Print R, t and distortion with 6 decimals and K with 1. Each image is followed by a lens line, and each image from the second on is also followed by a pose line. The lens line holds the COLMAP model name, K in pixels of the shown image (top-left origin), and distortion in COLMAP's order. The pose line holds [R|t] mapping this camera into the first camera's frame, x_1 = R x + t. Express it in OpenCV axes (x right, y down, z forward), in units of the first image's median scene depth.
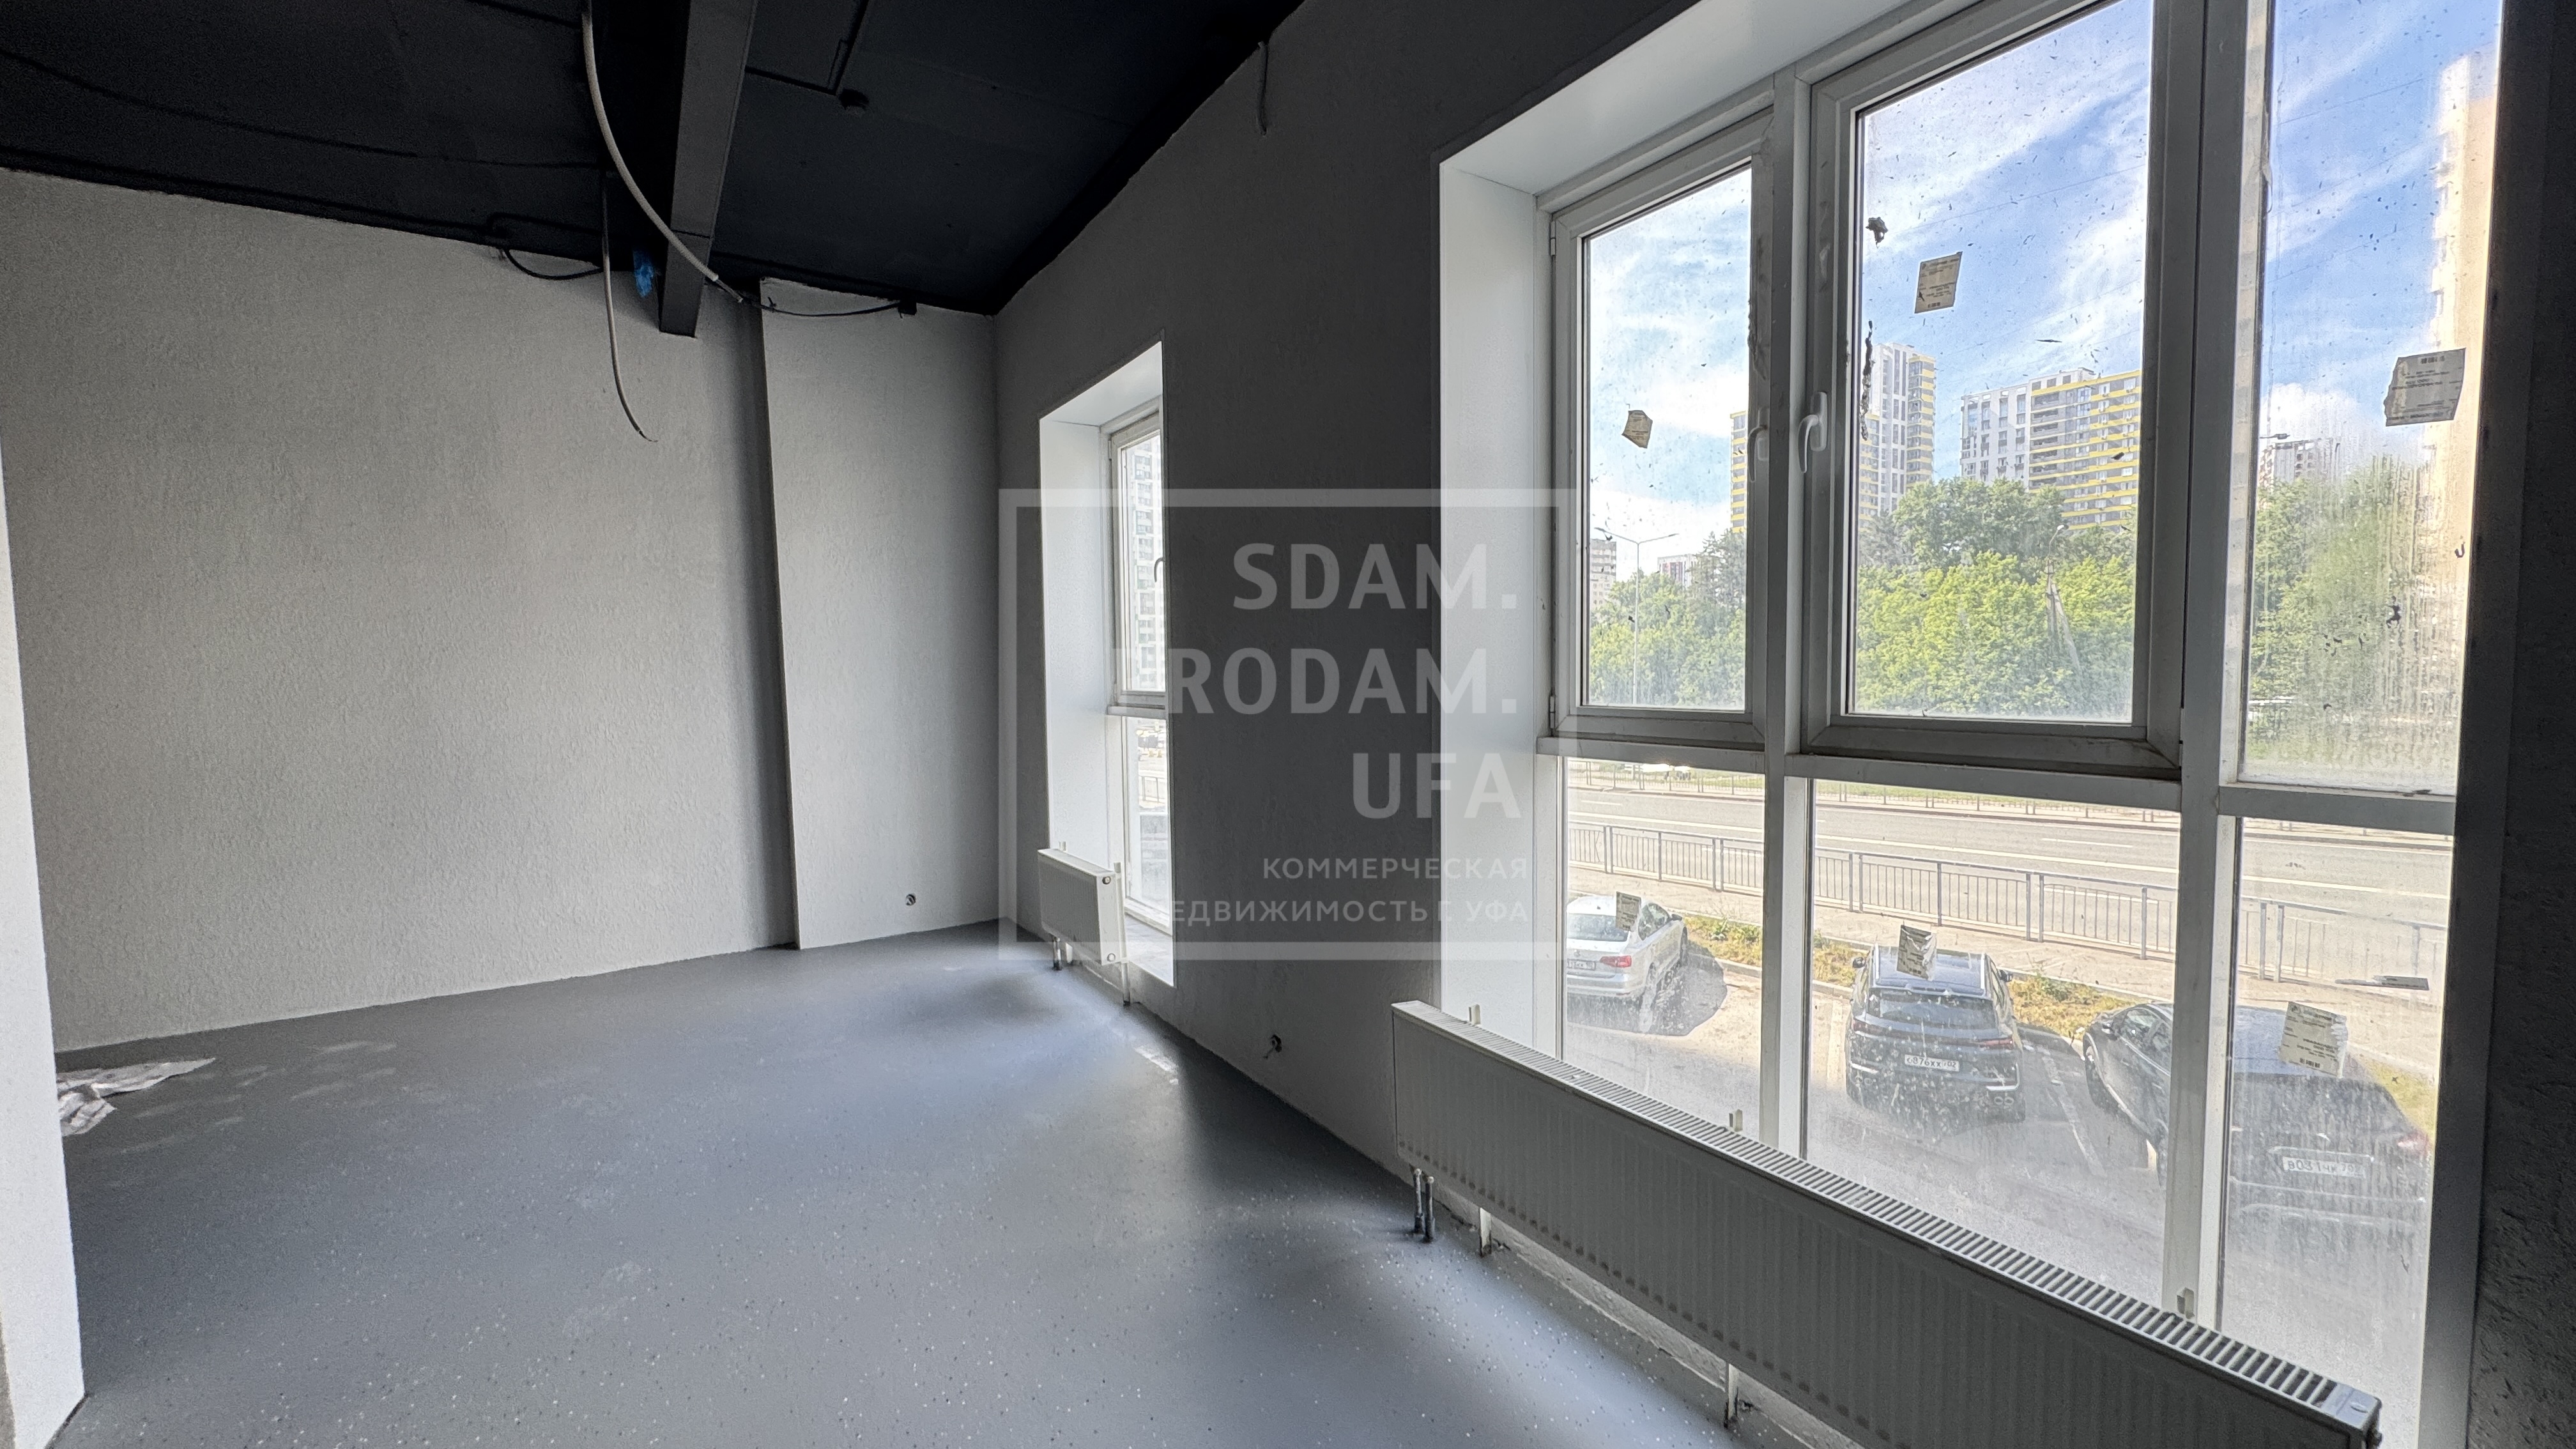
lens RADIAL K [[1018.5, 0, 1282.7], [0, 1018.5, 728.6], [0, 0, 1]] dist [-0.003029, 0.000595]
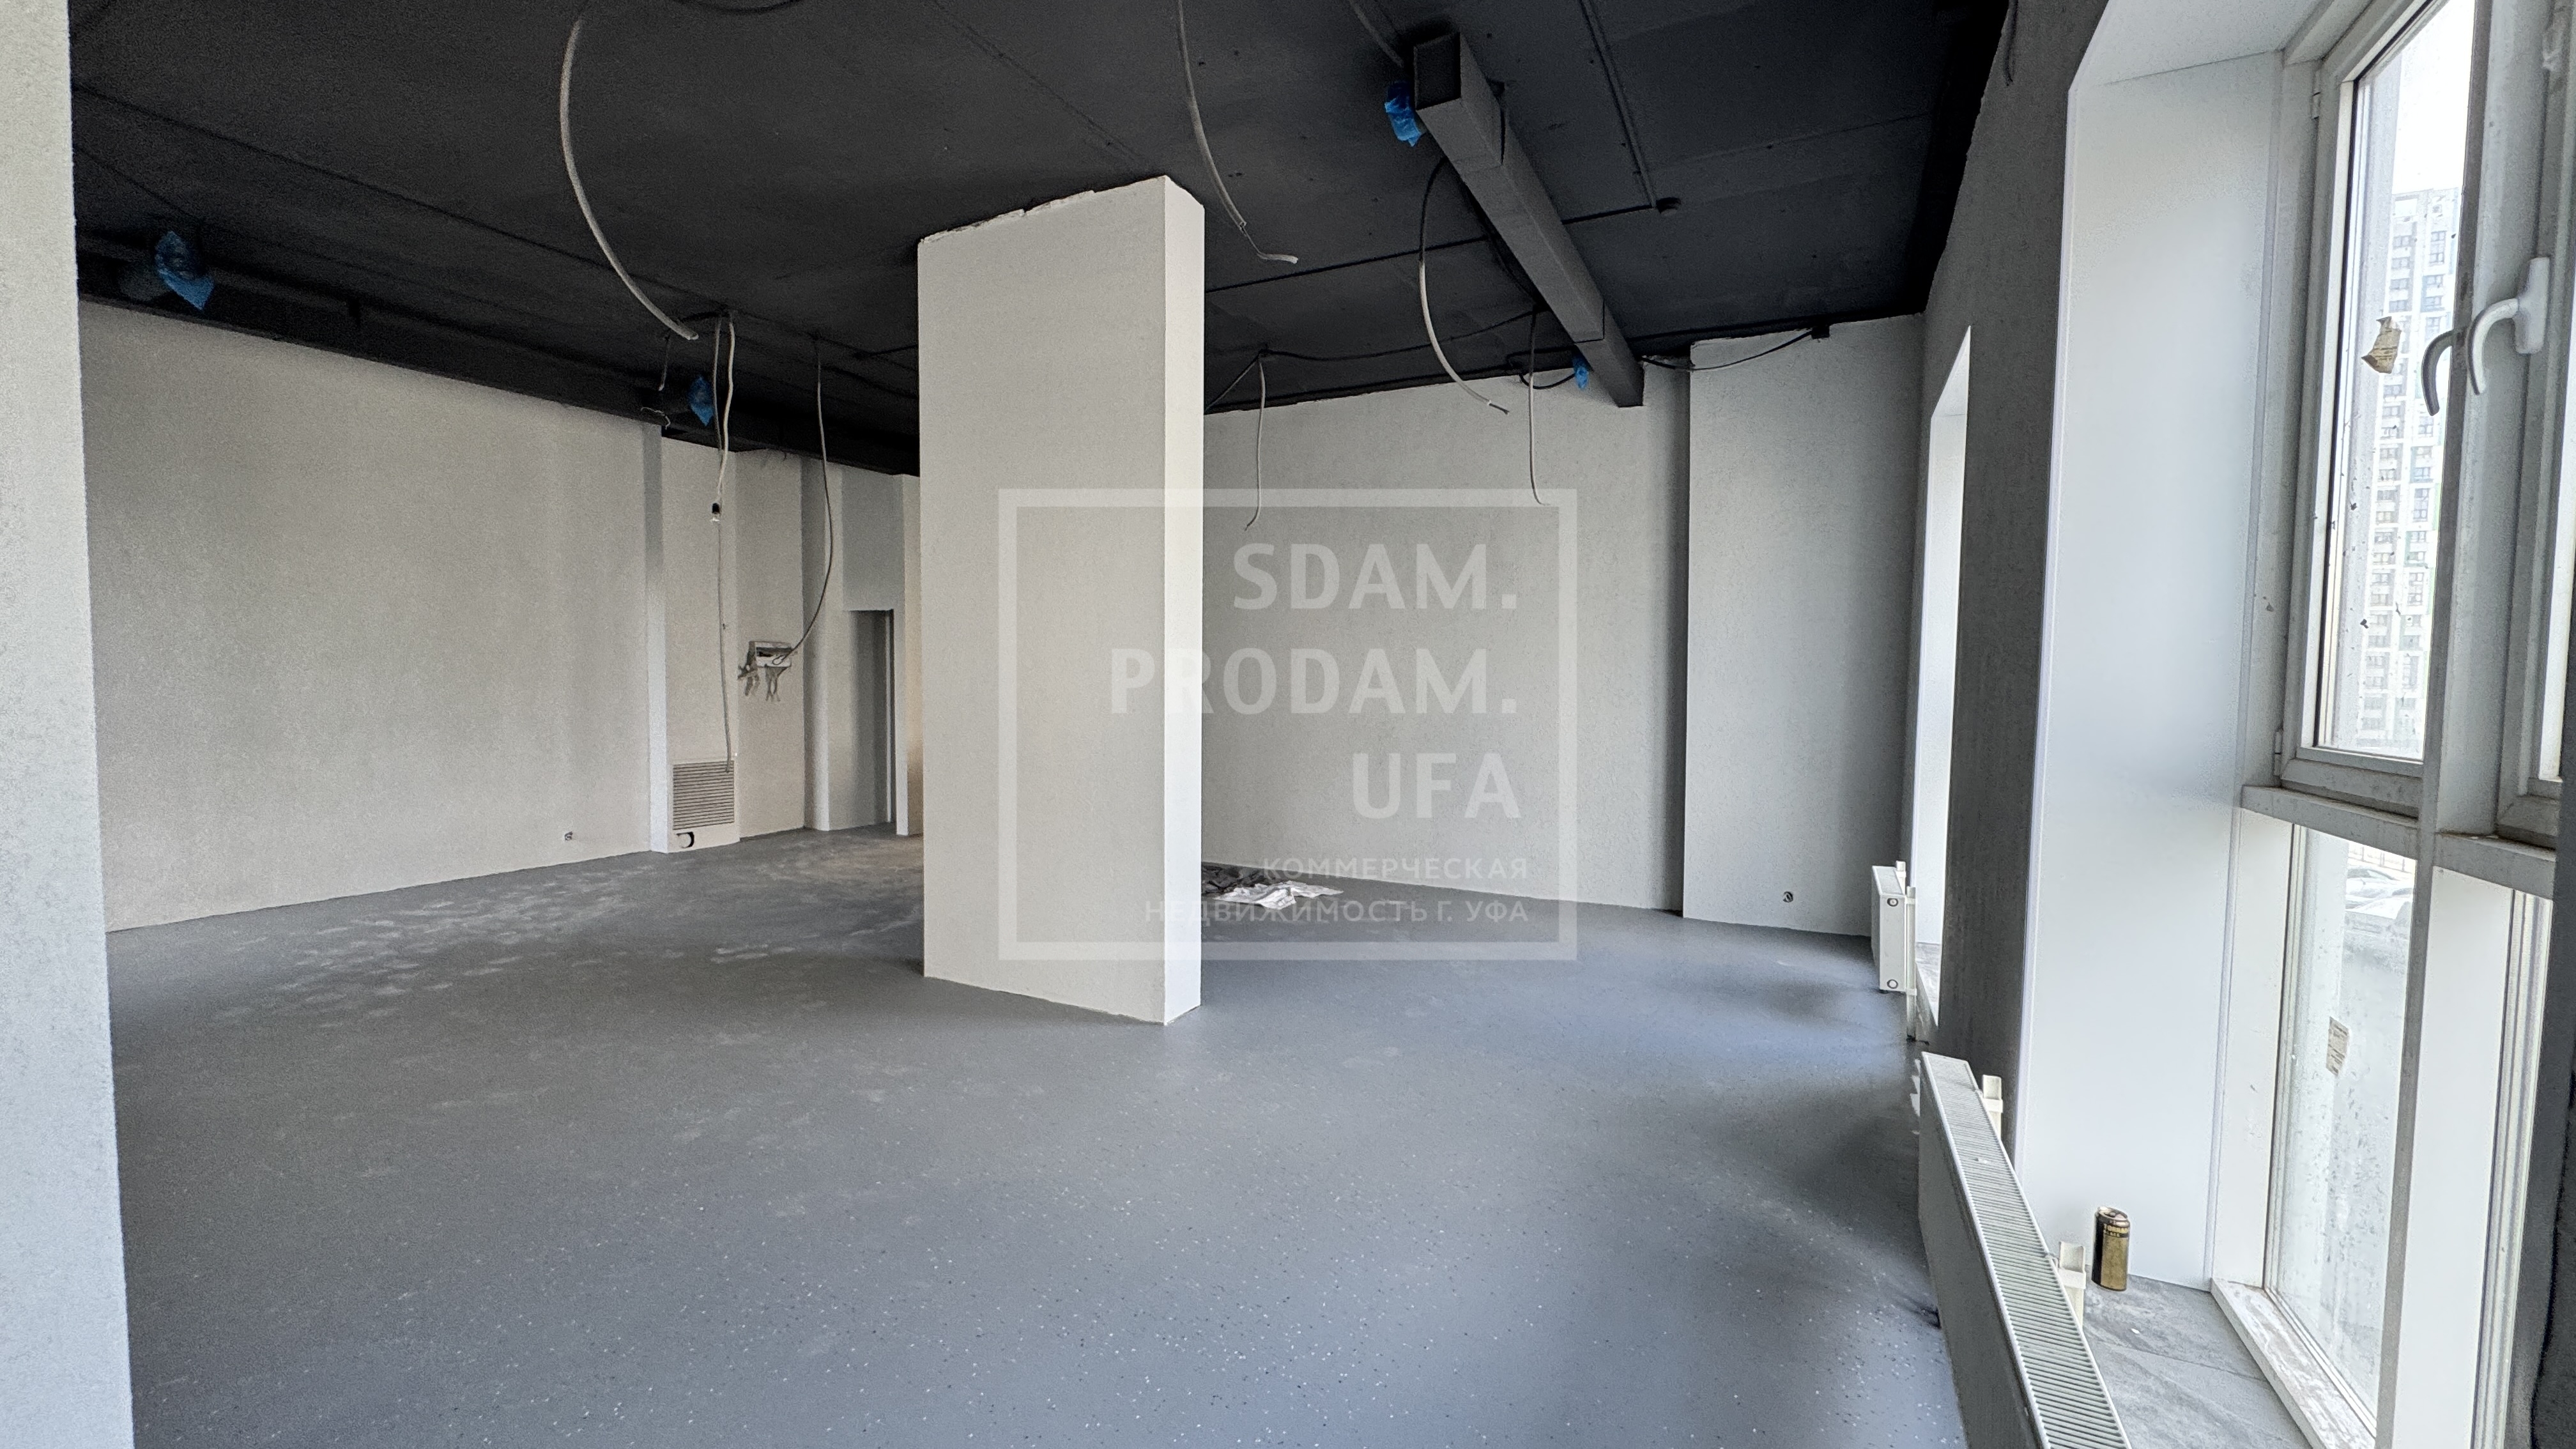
lens RADIAL K [[1016.0, 0, 1282.1], [0, 1016.0, 729.6], [0, 0, 1]] dist [-0.002945, -0.000080]
pose [[0.501917, 0.066974, -0.862319, 0.426786], [-0.071844, 0.996780, 0.035600, -0.006214], [0.861927, 0.044084, 0.505112, 0.022855]]
